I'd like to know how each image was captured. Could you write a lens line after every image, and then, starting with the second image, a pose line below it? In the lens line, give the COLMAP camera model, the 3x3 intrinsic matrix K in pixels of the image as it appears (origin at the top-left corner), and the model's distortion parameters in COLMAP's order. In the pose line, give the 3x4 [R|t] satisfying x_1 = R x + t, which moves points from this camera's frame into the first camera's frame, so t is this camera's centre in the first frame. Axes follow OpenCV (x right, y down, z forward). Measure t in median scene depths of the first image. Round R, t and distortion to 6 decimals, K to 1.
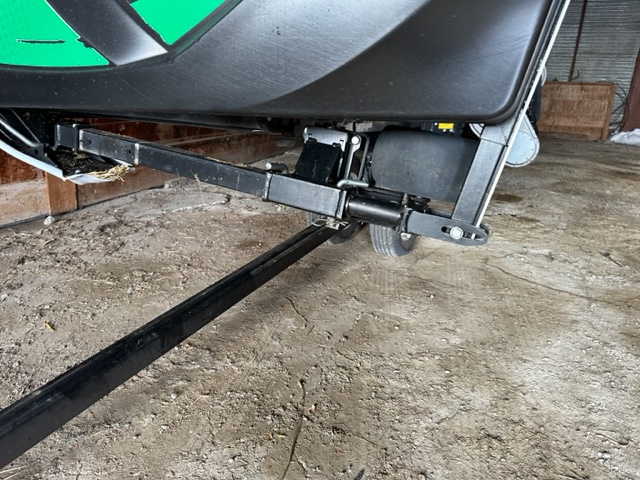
lens RADIAL K [[457.9, 0, 318.5], [0, 457.9, 239.8], [0, 0, 1]] dist [0.022624, -0.025268]
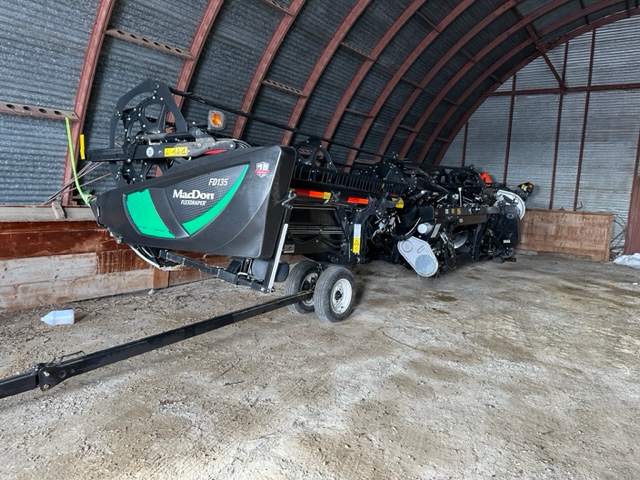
lens RADIAL K [[457.9, 0, 322.4], [0, 457.9, 240.1], [0, 0, 1]] dist [0.022624, -0.025268]
pose [[0.982870, 0.041480, -0.179570, 0.132690], [-0.079996, 0.973792, -0.212909, 0.031628], [0.166032, 0.223627, 0.960429, -0.226607]]
